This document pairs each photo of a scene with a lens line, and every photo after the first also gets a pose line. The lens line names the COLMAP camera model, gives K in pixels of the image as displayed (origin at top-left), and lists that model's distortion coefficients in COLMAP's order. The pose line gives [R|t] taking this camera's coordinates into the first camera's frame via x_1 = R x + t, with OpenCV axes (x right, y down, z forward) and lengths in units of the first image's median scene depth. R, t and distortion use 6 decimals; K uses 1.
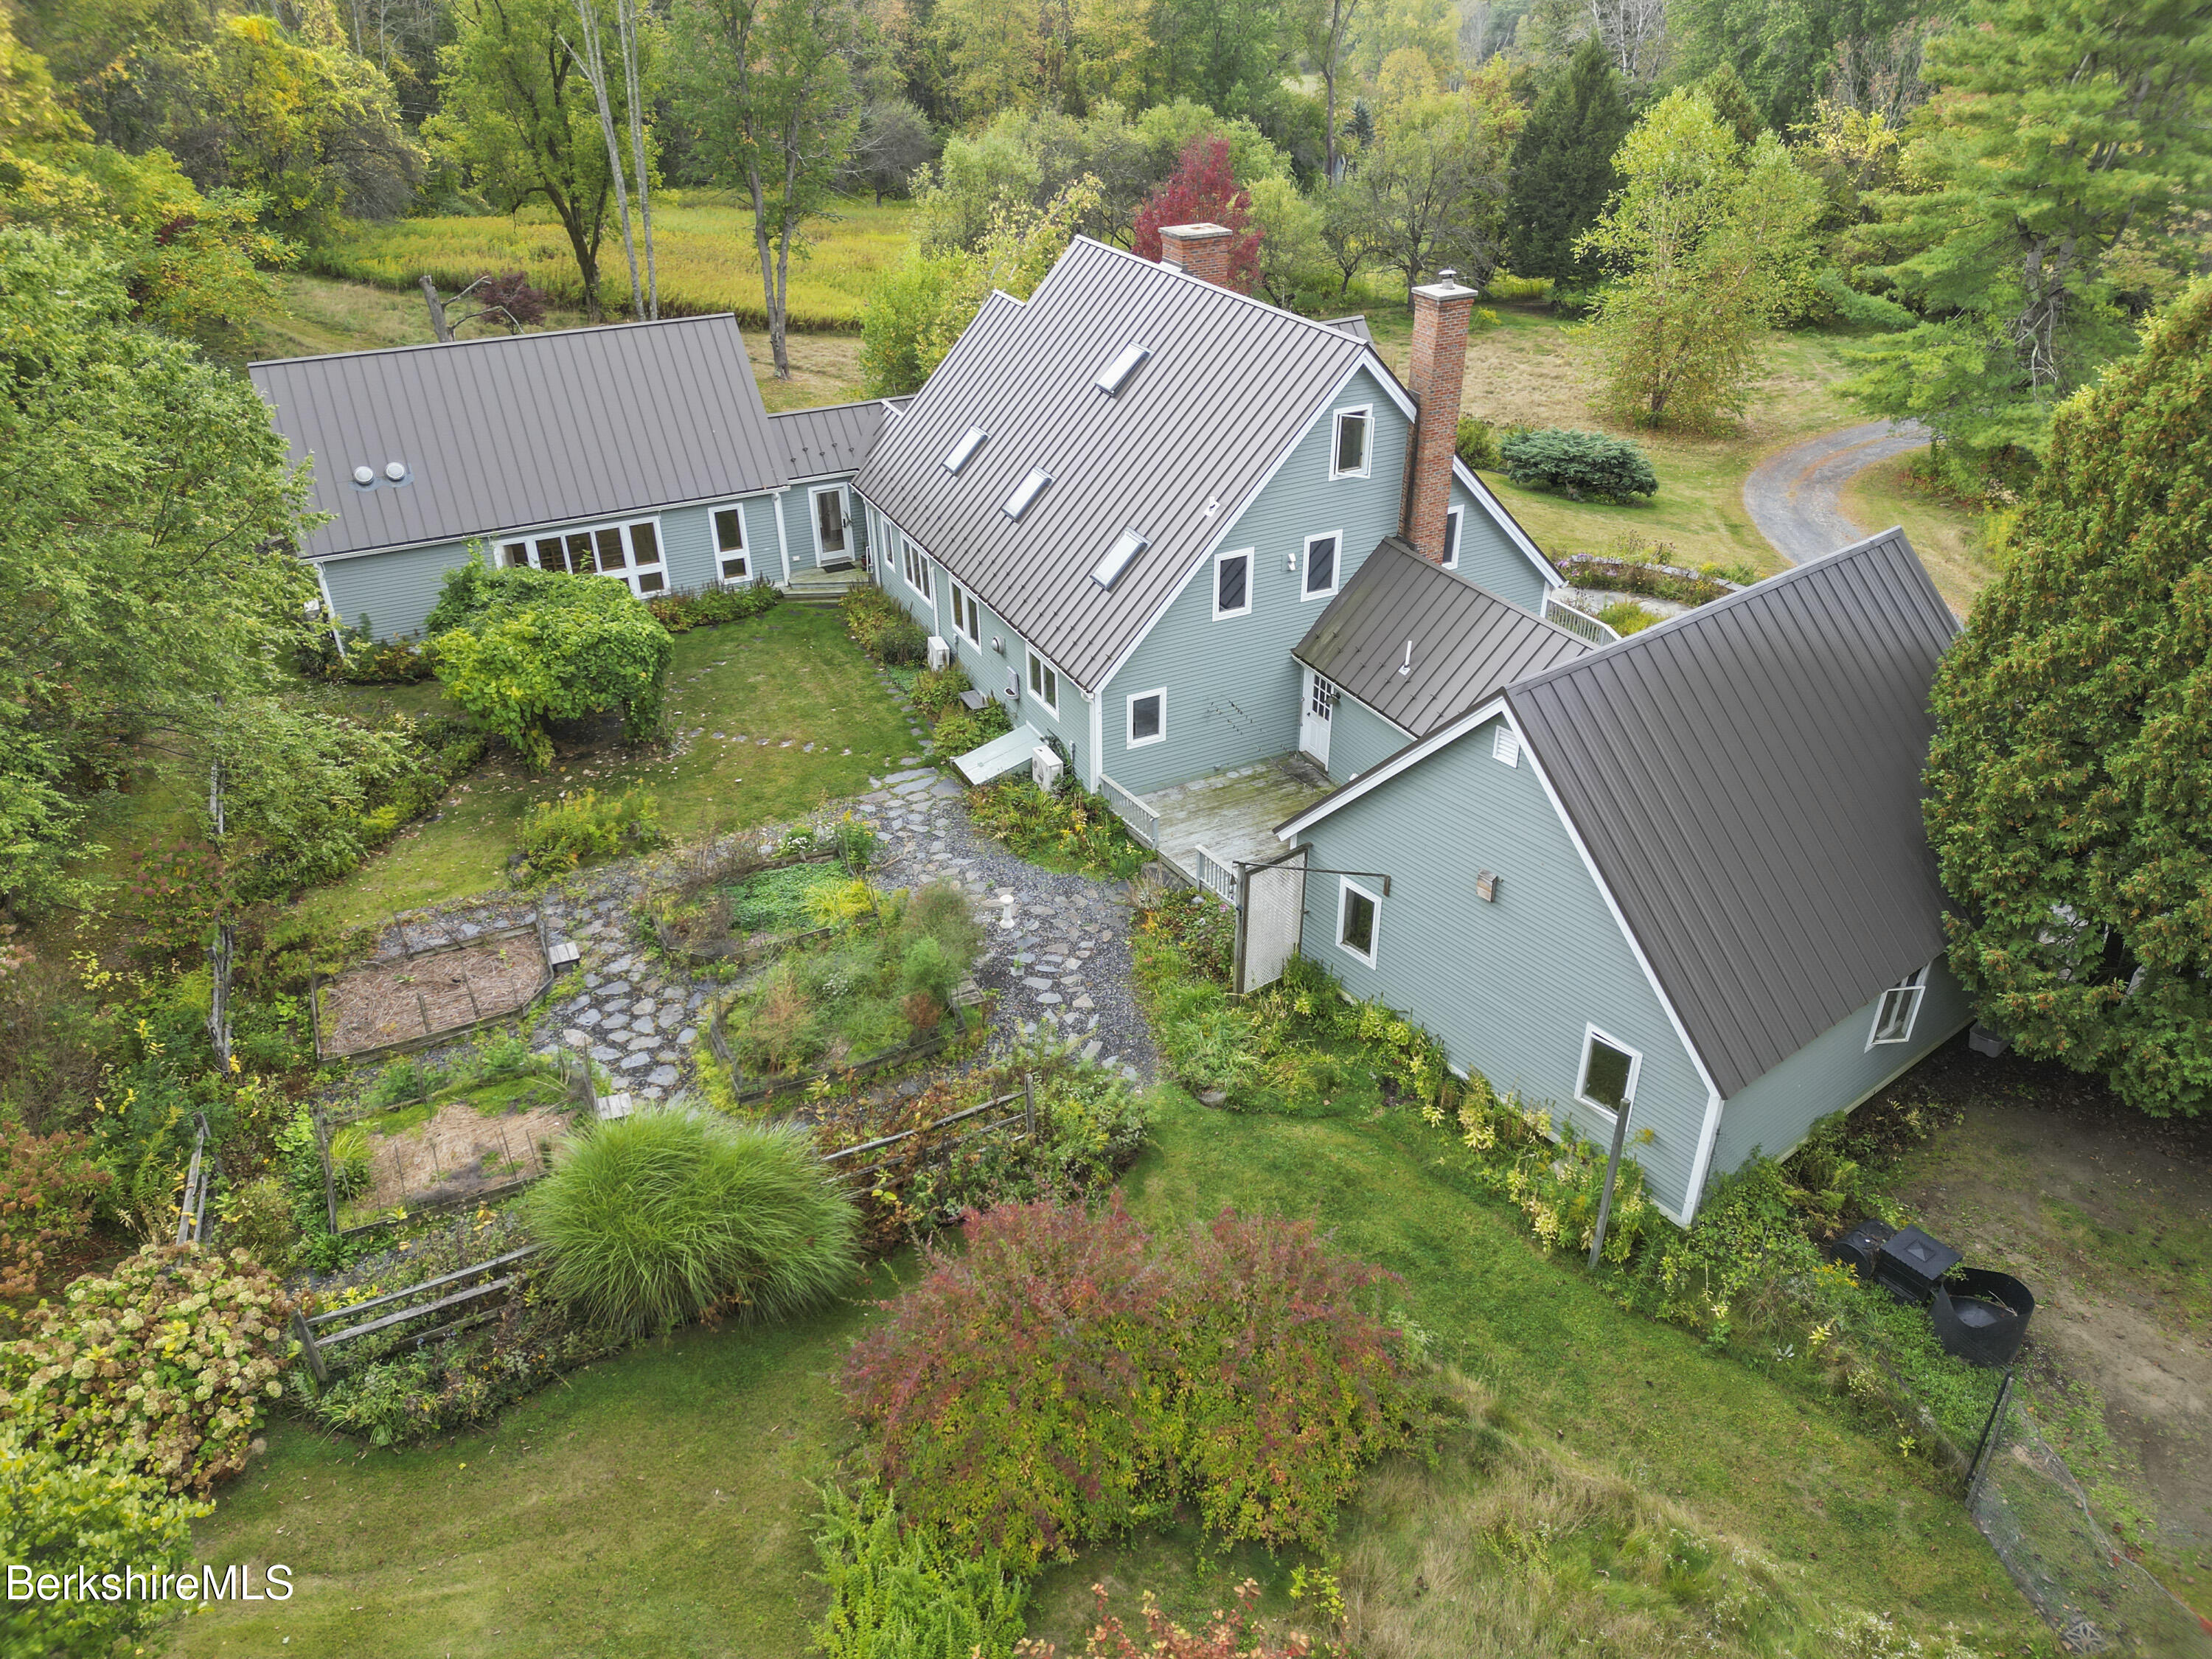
lens RADIAL K [[1553.2, 0, 1115.6], [0, 1553.2, 804.8], [0, 0, 1]] dist [0.102729, -0.117699]
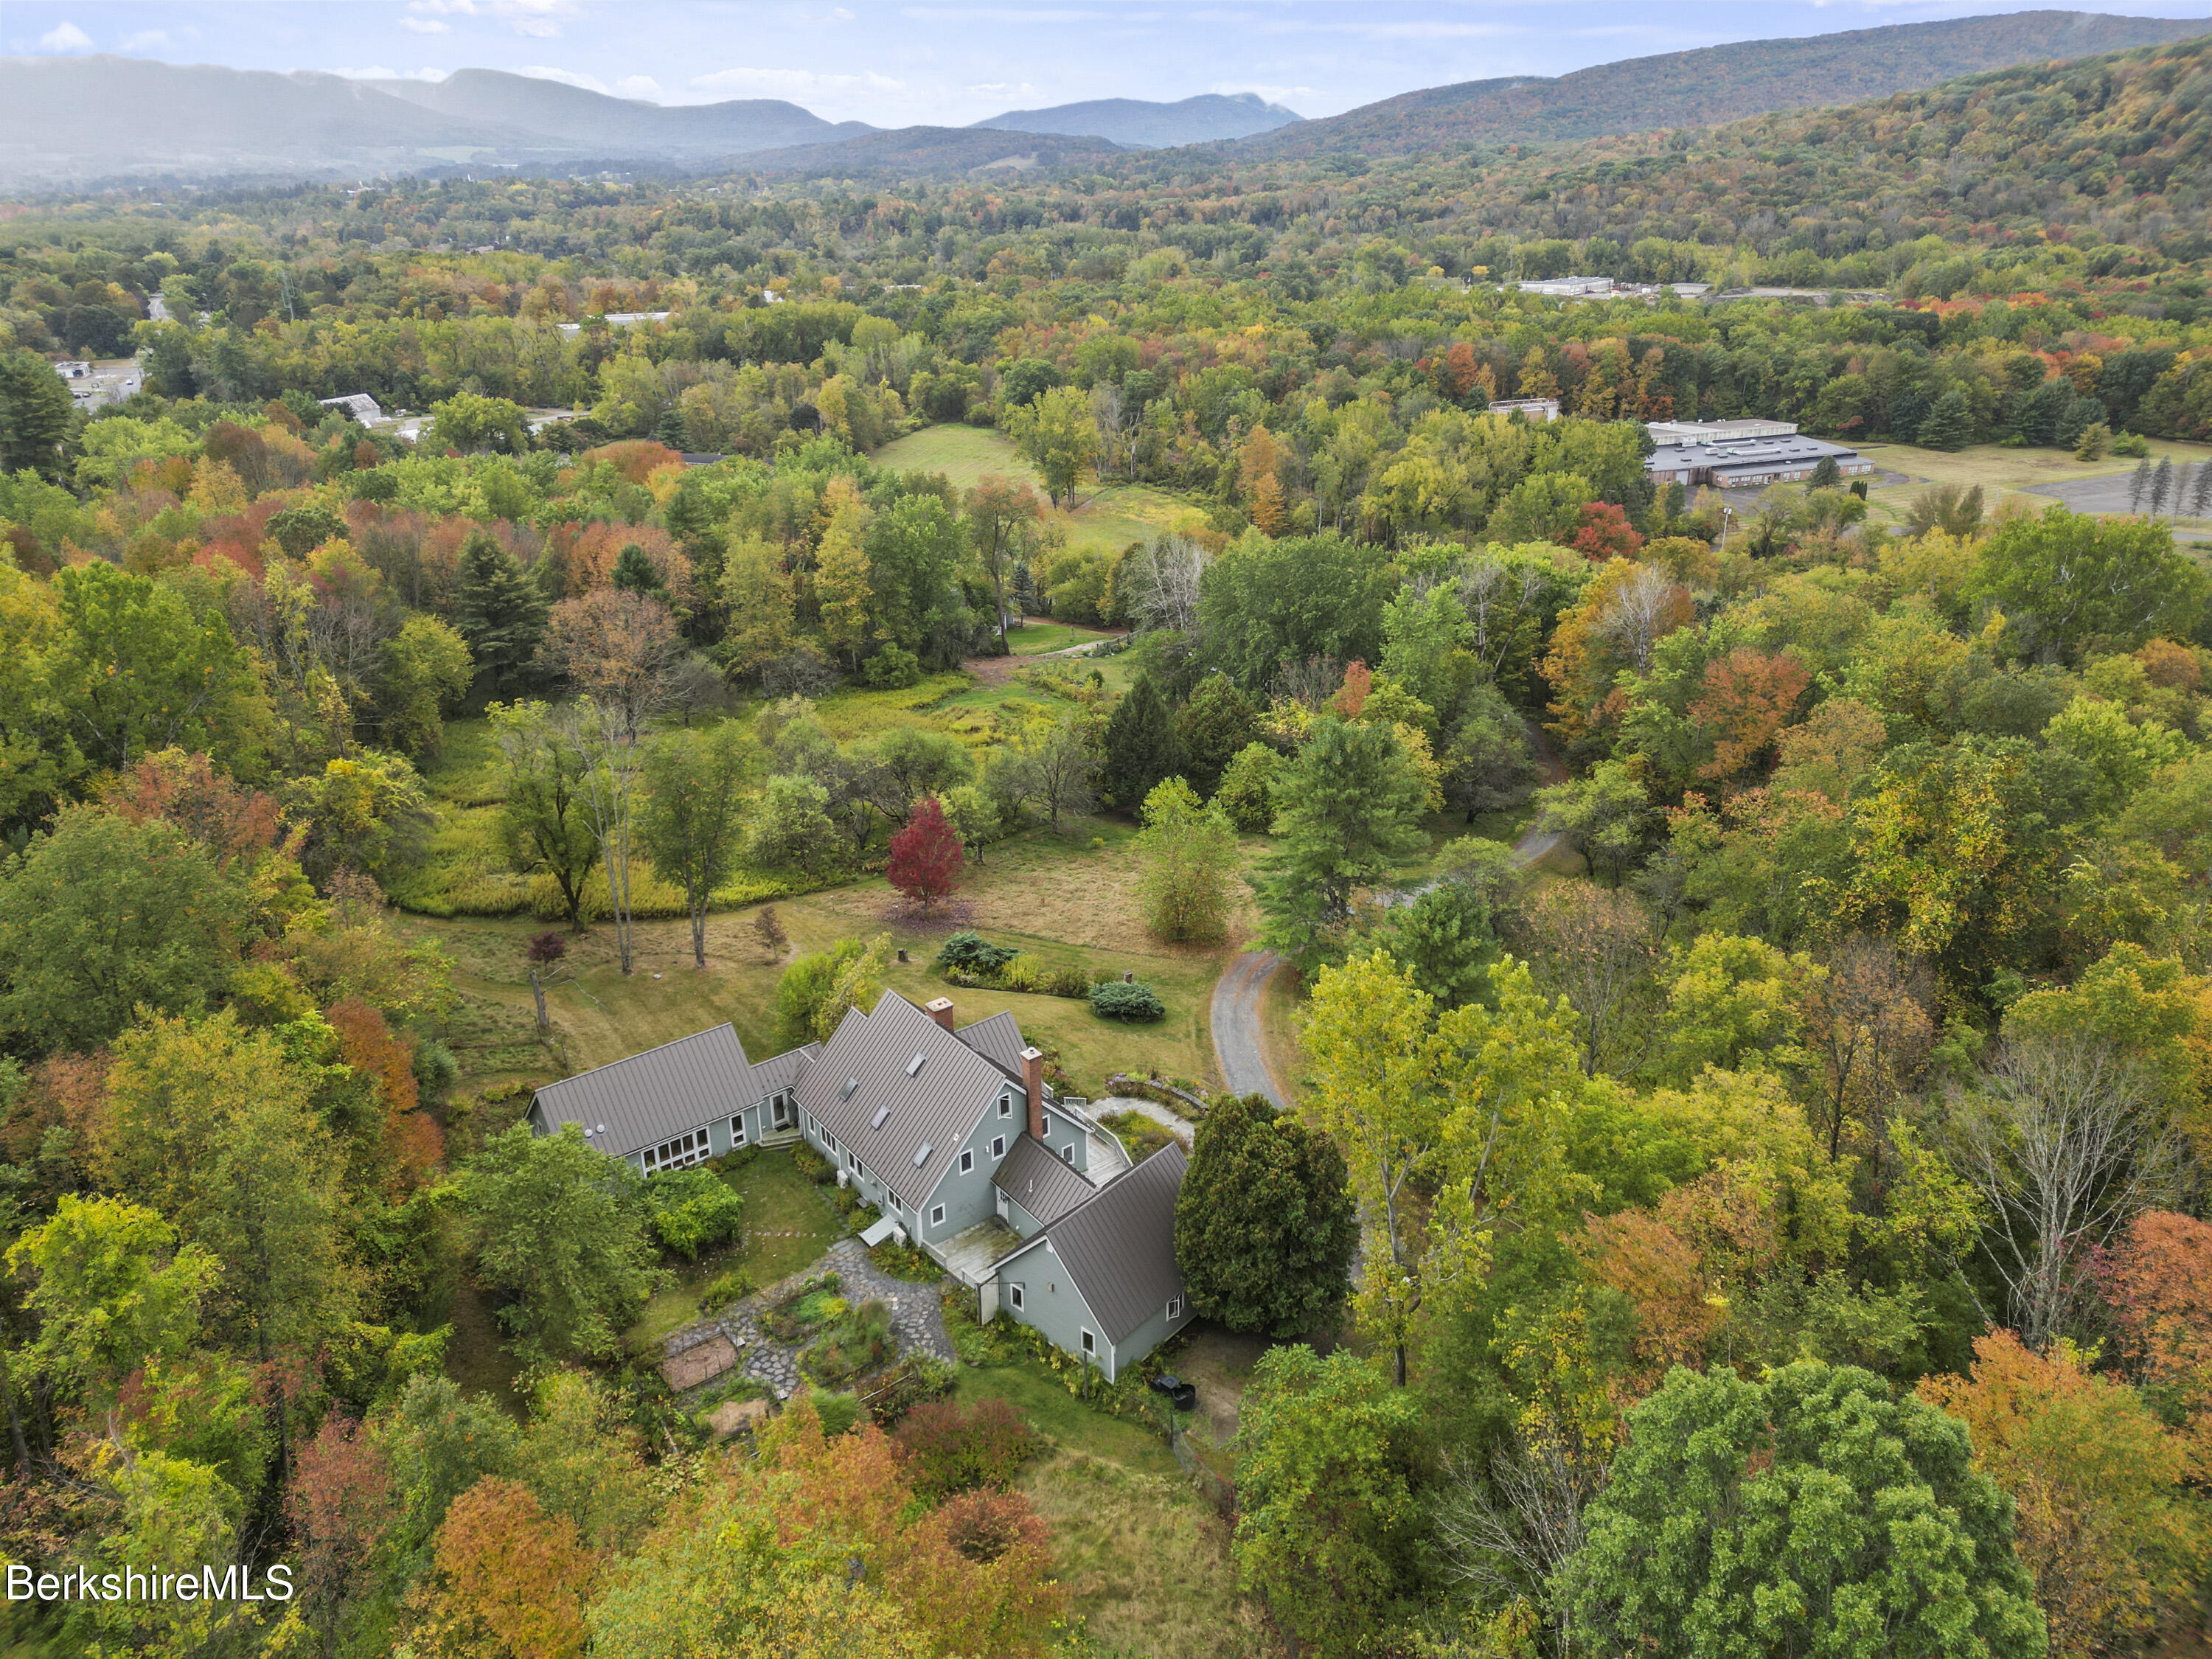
lens RADIAL K [[1553.2, 0, 1115.6], [0, 1553.2, 804.8], [0, 0, 1]] dist [0.102729, -0.117699]
pose [[0.981675, -0.074635, 0.175337, -0.108324], [0.097779, 0.987033, -0.127298, -0.414763], [-0.163563, 0.142109, 0.976244, -1.930380]]
